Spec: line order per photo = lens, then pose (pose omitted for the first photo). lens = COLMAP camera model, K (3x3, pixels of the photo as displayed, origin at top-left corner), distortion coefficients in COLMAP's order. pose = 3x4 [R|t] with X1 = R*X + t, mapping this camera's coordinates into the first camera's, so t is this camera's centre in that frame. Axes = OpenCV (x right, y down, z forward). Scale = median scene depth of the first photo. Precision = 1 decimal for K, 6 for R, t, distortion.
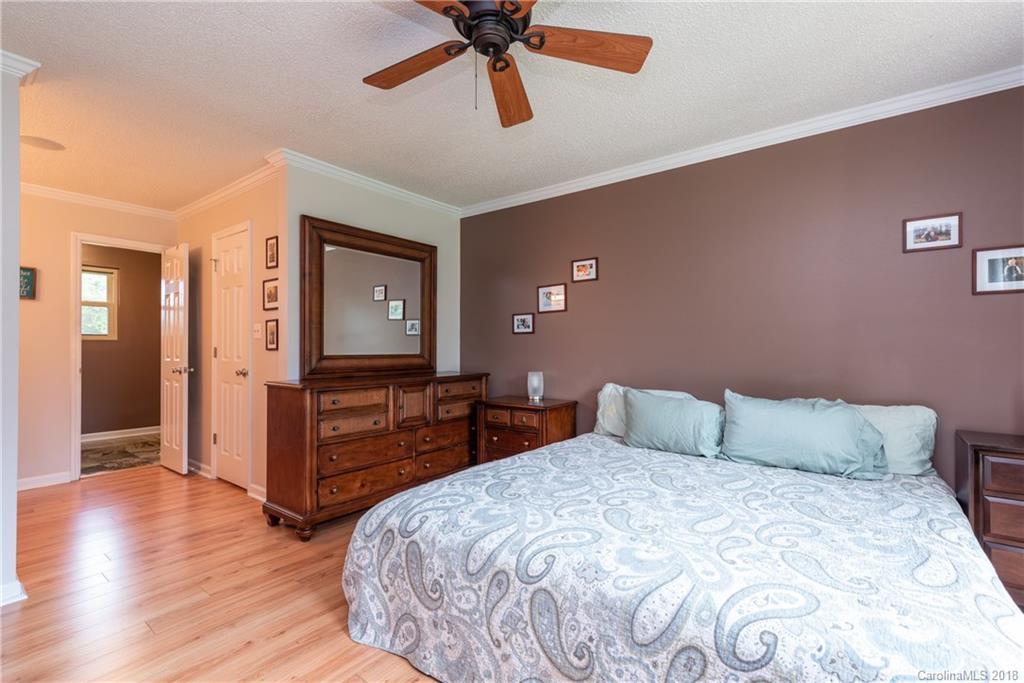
lens RADIAL K [[445.7, 0, 509.5], [0, 445.7, 339.9], [0, 0, 1]] dist [0.006712, -0.002387]
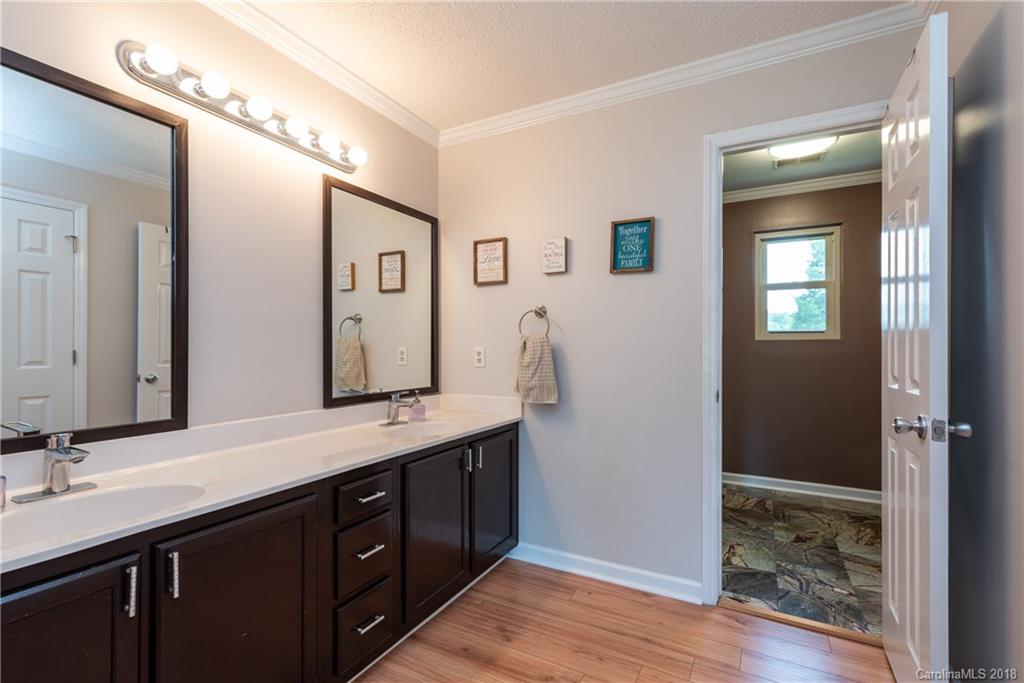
lens RADIAL K [[445.7, 0, 509.5], [0, 445.7, 336.7], [0, 0, 1]] dist [0.006712, -0.002387]
pose [[0.193944, -0.012843, -0.980929, -0.833267], [0.012466, 0.999866, -0.010627, 0.002317], [0.980933, -0.010167, 0.194078, 1.129866]]
